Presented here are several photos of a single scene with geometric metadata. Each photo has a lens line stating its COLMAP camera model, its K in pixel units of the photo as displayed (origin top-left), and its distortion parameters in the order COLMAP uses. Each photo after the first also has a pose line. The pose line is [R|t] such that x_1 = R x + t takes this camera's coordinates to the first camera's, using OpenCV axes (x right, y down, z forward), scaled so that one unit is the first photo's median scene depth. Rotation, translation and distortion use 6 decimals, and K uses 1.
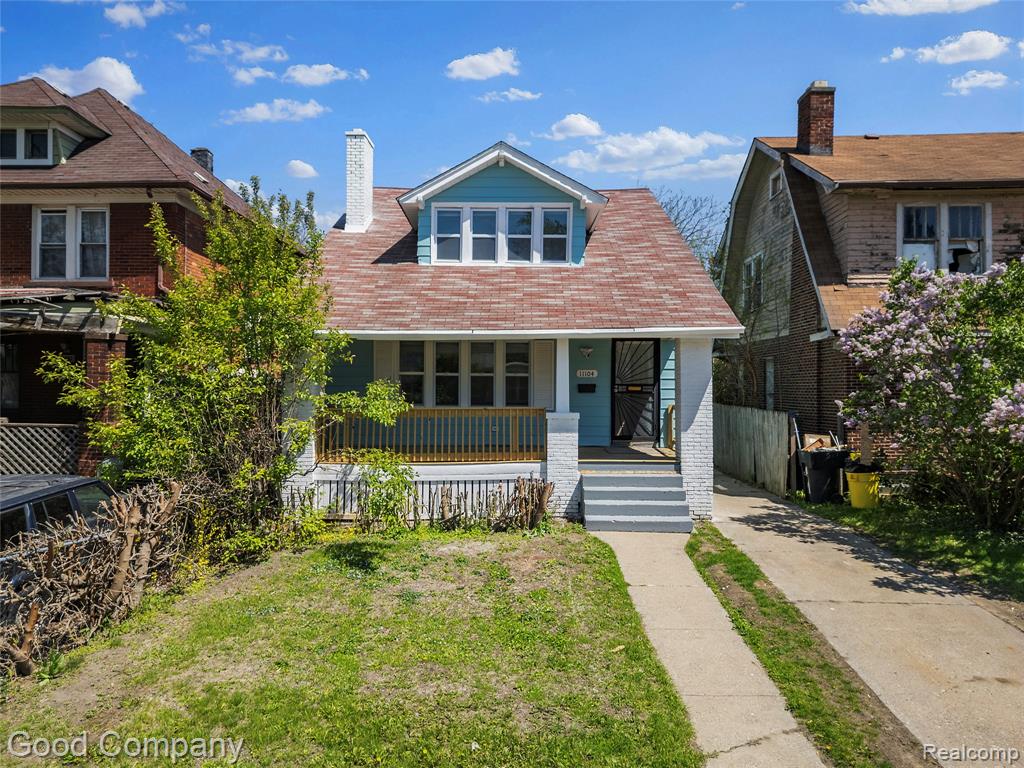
lens RADIAL K [[713.0, 0, 513.1], [0, 713.0, 389.7], [0, 0, 1]] dist [0.027564, -0.013144]
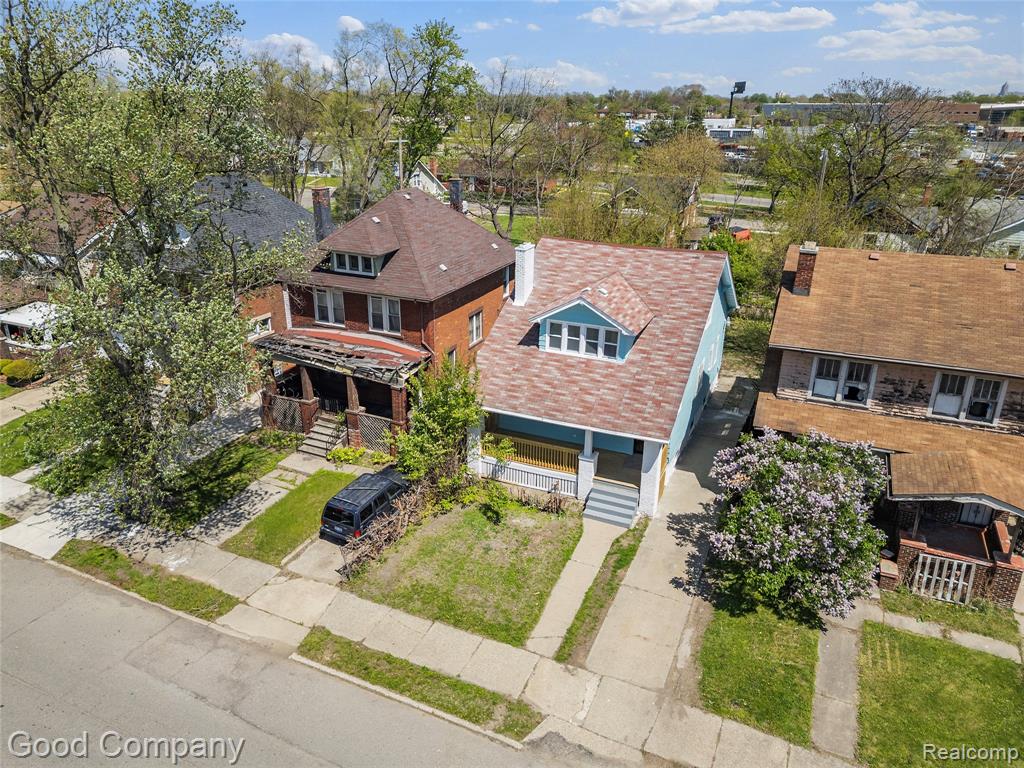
lens RADIAL K [[713.0, 0, 514.1], [0, 713.0, 377.9], [0, 0, 1]] dist [0.027564, -0.013144]
pose [[0.916289, 0.151934, -0.370581, 0.514617], [-0.006249, 0.930566, 0.366071, -0.791491], [0.400469, -0.333111, 0.853617, -0.659512]]
